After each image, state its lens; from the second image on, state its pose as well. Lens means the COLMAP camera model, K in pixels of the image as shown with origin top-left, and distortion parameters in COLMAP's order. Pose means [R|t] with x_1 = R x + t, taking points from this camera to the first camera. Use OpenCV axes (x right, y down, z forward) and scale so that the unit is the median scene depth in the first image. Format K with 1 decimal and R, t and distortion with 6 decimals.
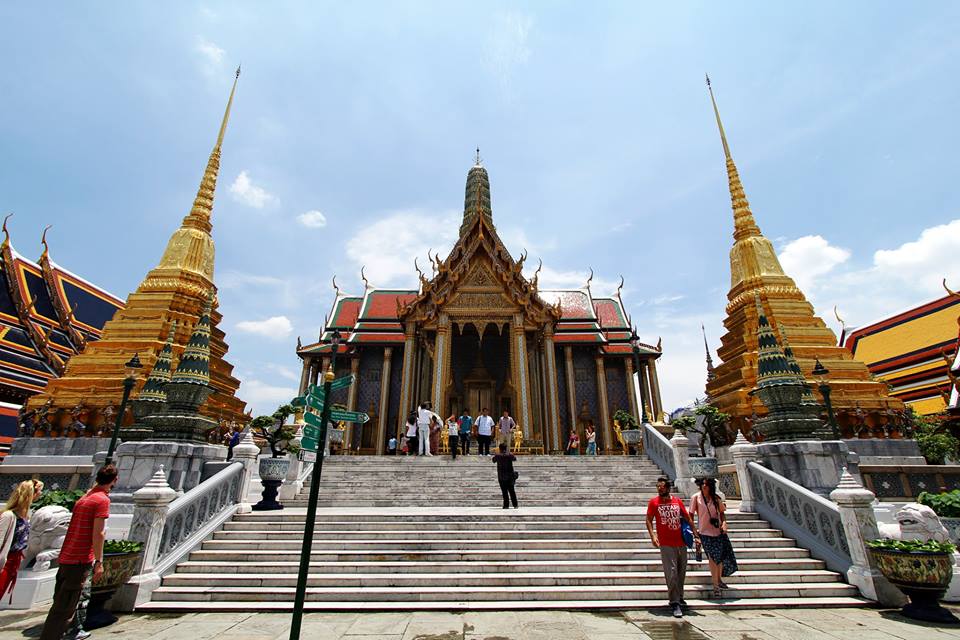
lens RADIAL K [[424.7, 0, 477.2], [0, 424.7, 314.7], [0, 0, 1]] dist [-0.016803, 0.000177]
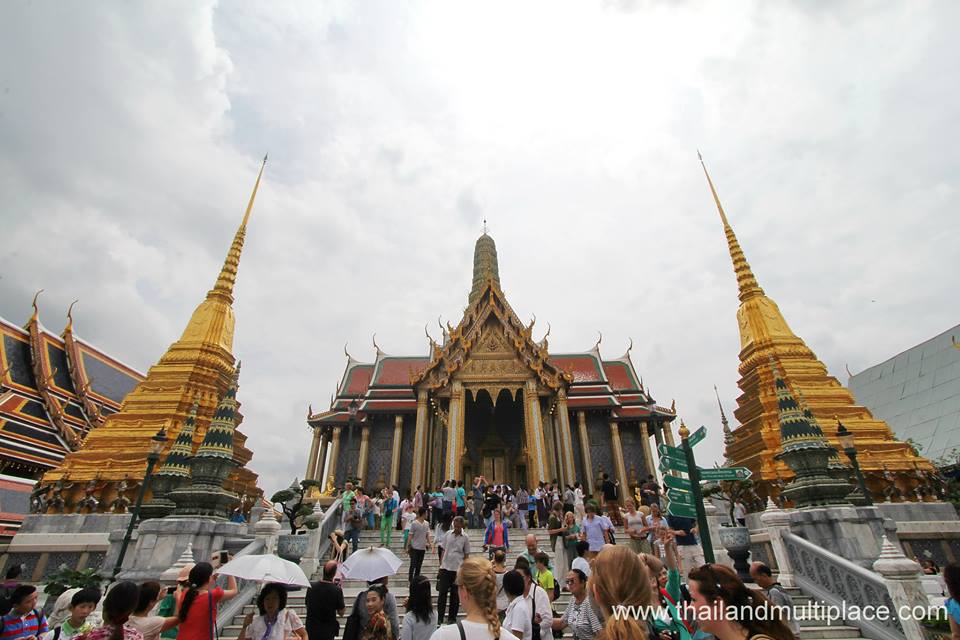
lens RADIAL K [[422.5, 0, 480.0], [0, 422.5, 320.0], [0, 0, 1]] dist [-0.025981, 0.004080]
pose [[0.999721, -0.020325, -0.012061, -0.009879], [0.018448, 0.990078, -0.139306, -0.003774], [0.014773, 0.139045, 0.990176, -0.008012]]
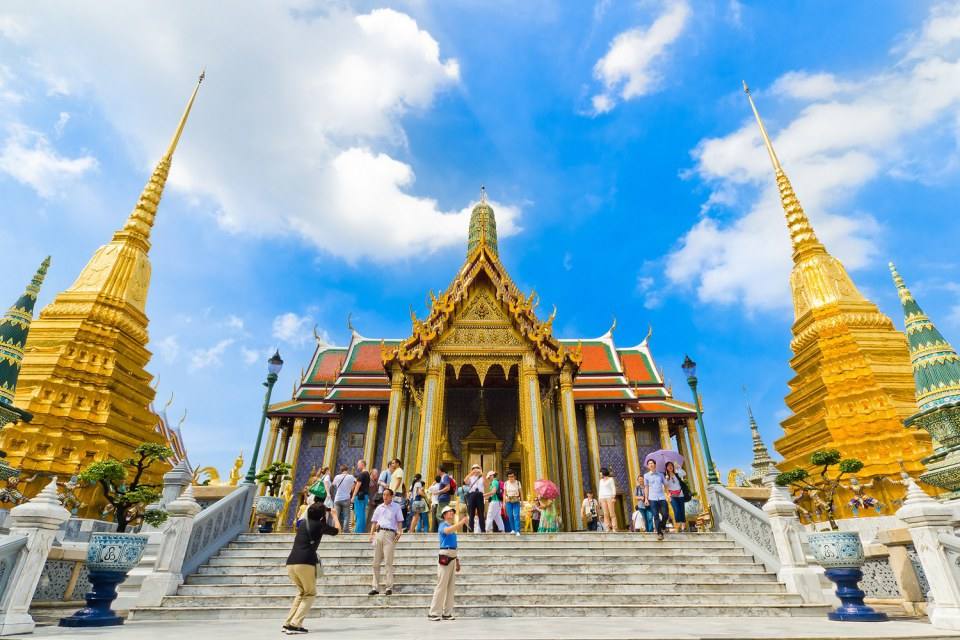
lens RADIAL K [[475.6, 0, 483.8], [0, 475.6, 324.2], [0, 0, 1]] dist [0.000097, -0.000822]
pose [[0.999999, -0.001636, -0.000027, 0.012477], [0.001623, 0.993833, -0.110873, 0.045522], [0.000208, 0.110873, 0.993835, 0.111500]]
